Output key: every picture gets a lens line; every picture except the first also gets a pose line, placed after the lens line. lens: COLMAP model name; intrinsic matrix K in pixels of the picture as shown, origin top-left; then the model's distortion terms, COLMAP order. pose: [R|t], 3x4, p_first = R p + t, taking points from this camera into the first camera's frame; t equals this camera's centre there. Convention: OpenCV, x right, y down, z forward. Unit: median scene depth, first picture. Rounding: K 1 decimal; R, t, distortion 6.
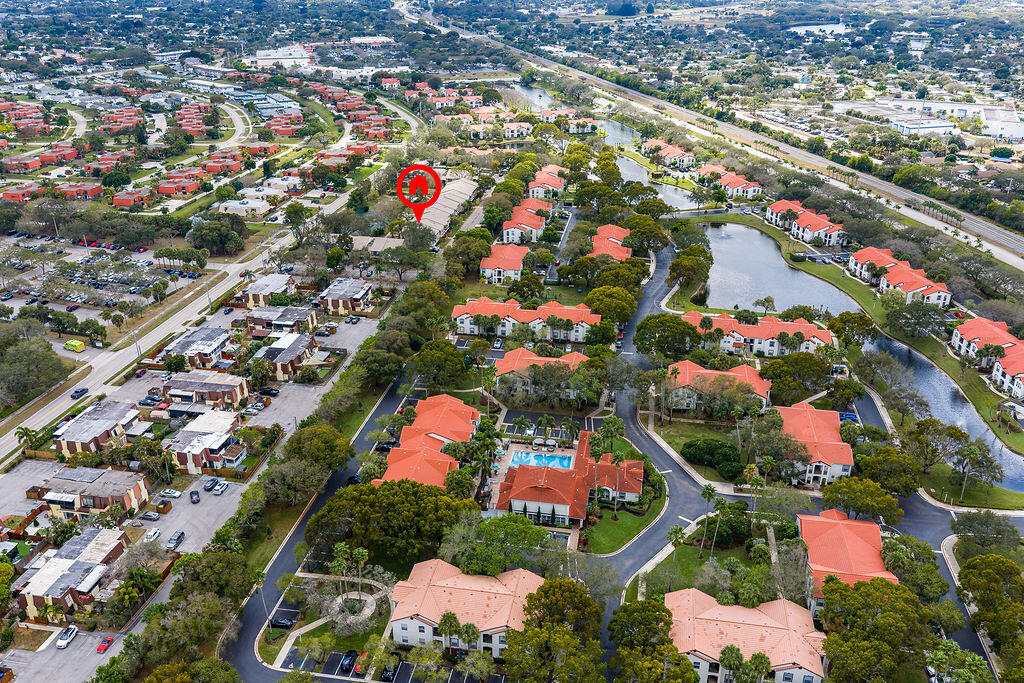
lens RADIAL K [[840.3, 0, 512.0], [0, 840.3, 341.5], [0, 0, 1]] dist [0.011011, -0.022420]
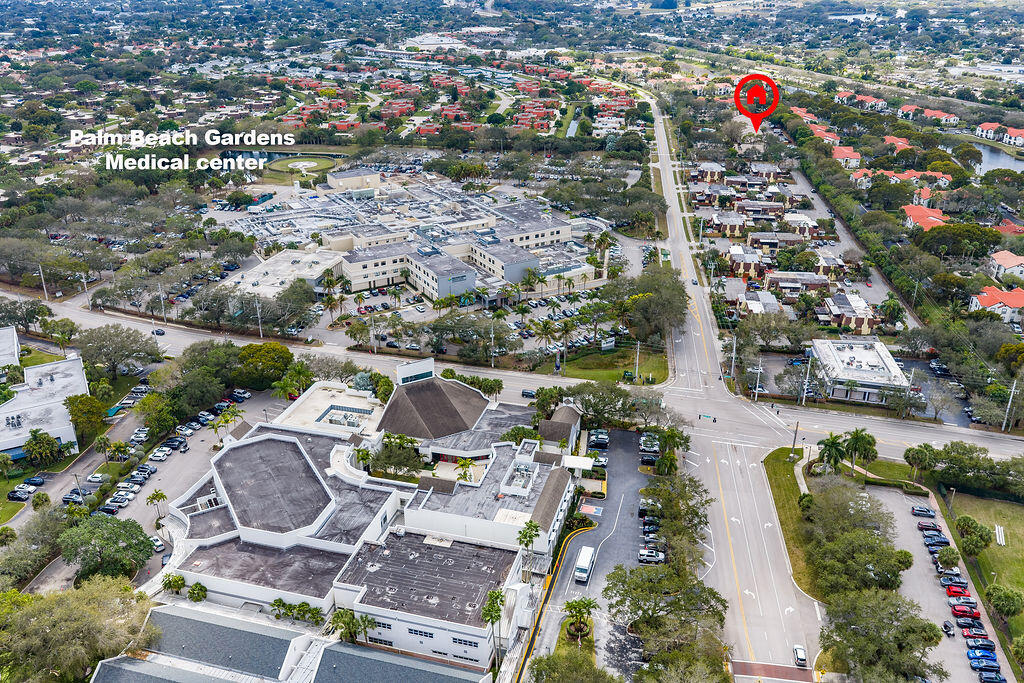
lens RADIAL K [[840.3, 0, 512.0], [0, 840.3, 341.5], [0, 0, 1]] dist [0.011011, -0.022420]
pose [[0.998762, -0.026770, 0.041916, -0.482604], [0.026759, 0.999642, 0.000837, 0.158909], [-0.041923, 0.000286, 0.999121, -0.345490]]
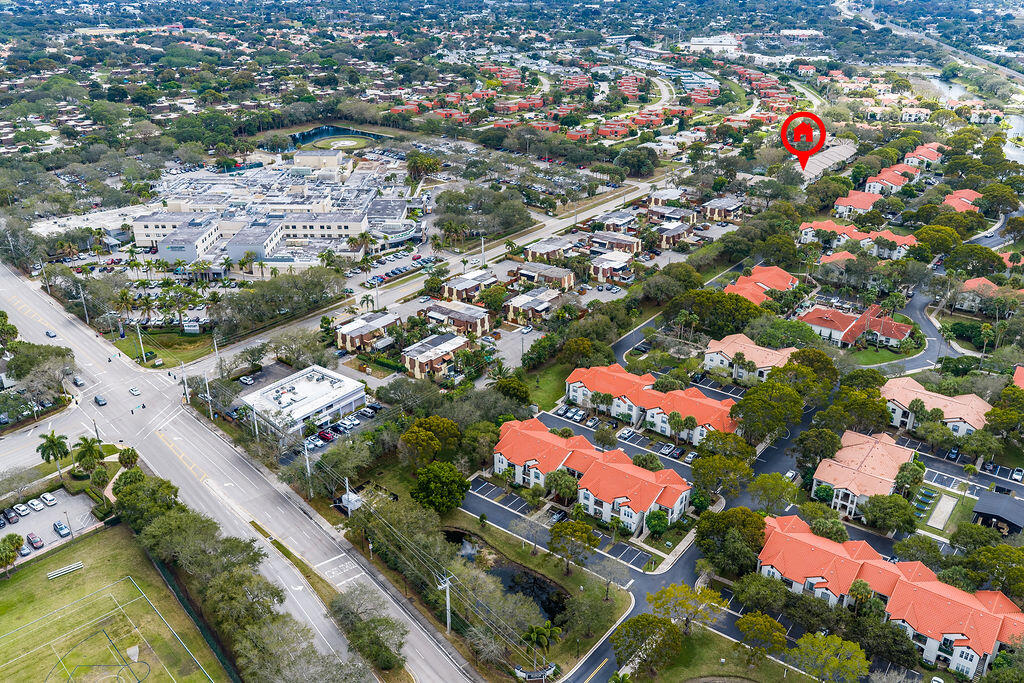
lens RADIAL K [[840.3, 0, 512.0], [0, 840.3, 341.5], [0, 0, 1]] dist [0.011011, -0.022420]
pose [[0.887326, 0.190239, -0.420073, 0.069901], [-0.189038, 0.980941, 0.044932, 0.101610], [0.420614, 0.039540, 0.906377, -0.219760]]
